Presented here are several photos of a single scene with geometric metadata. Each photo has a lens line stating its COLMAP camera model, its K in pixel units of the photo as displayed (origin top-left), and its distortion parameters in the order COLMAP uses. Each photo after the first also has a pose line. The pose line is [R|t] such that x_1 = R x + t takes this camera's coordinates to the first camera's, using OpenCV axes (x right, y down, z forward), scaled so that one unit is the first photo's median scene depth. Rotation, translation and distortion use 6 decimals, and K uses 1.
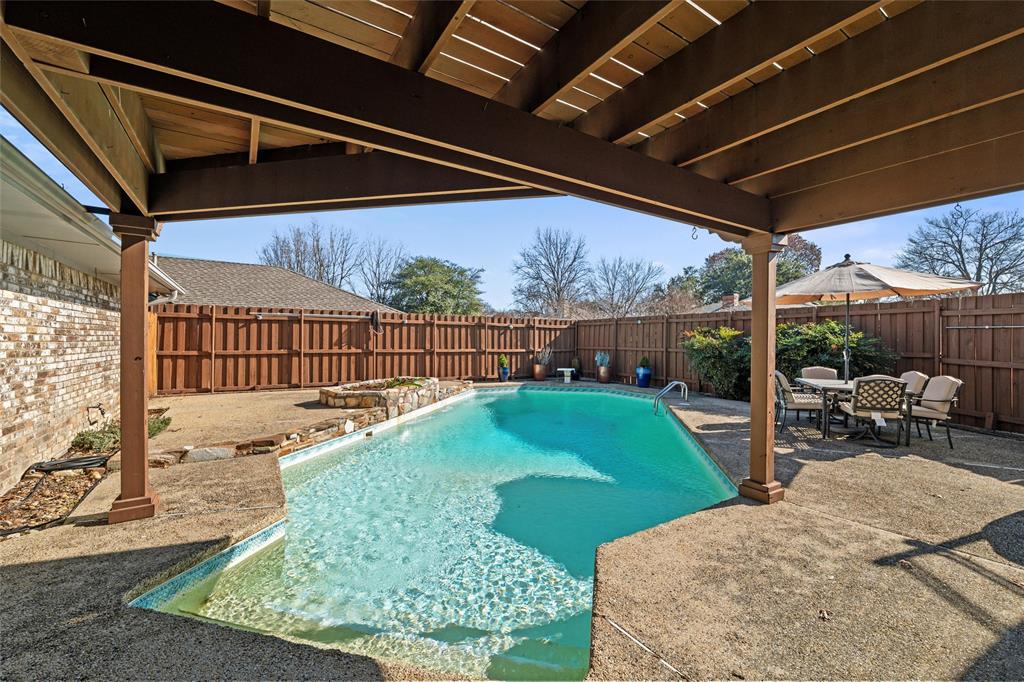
lens RADIAL K [[409.3, 0, 510.2], [0, 409.3, 341.1], [0, 0, 1]] dist [-0.012541, 0.000322]
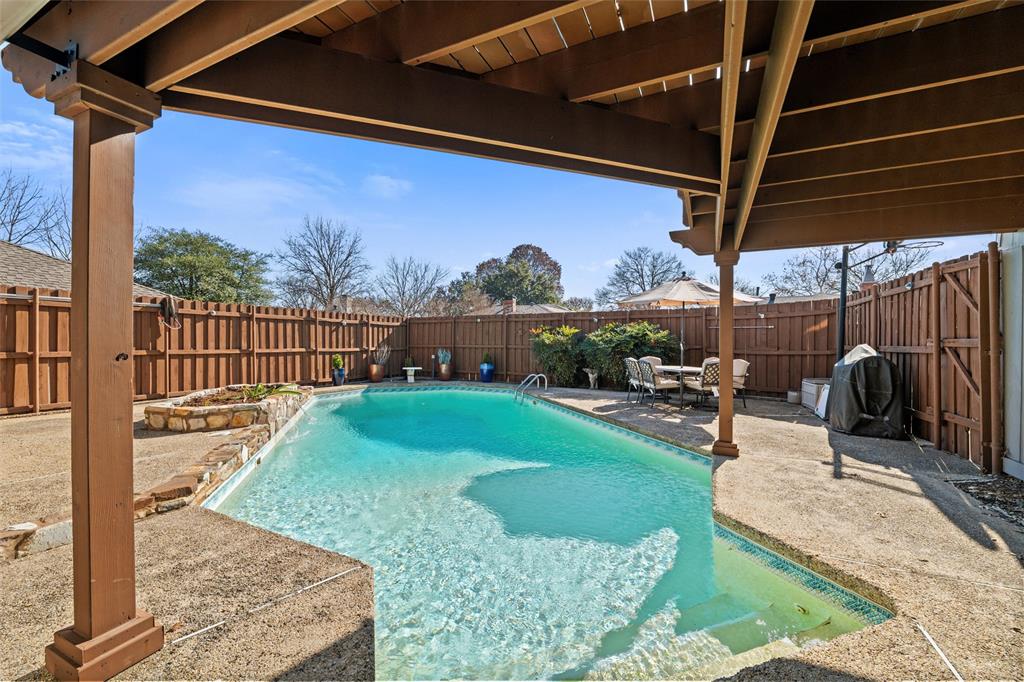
lens RADIAL K [[409.3, 0, 507.1], [0, 409.3, 341.7], [0, 0, 1]] dist [-0.012541, 0.000322]
pose [[0.852303, -0.005284, 0.523022, -0.182190], [0.004657, 0.999986, 0.002514, 0.005851], [-0.523027, 0.000293, 0.852316, 0.071183]]
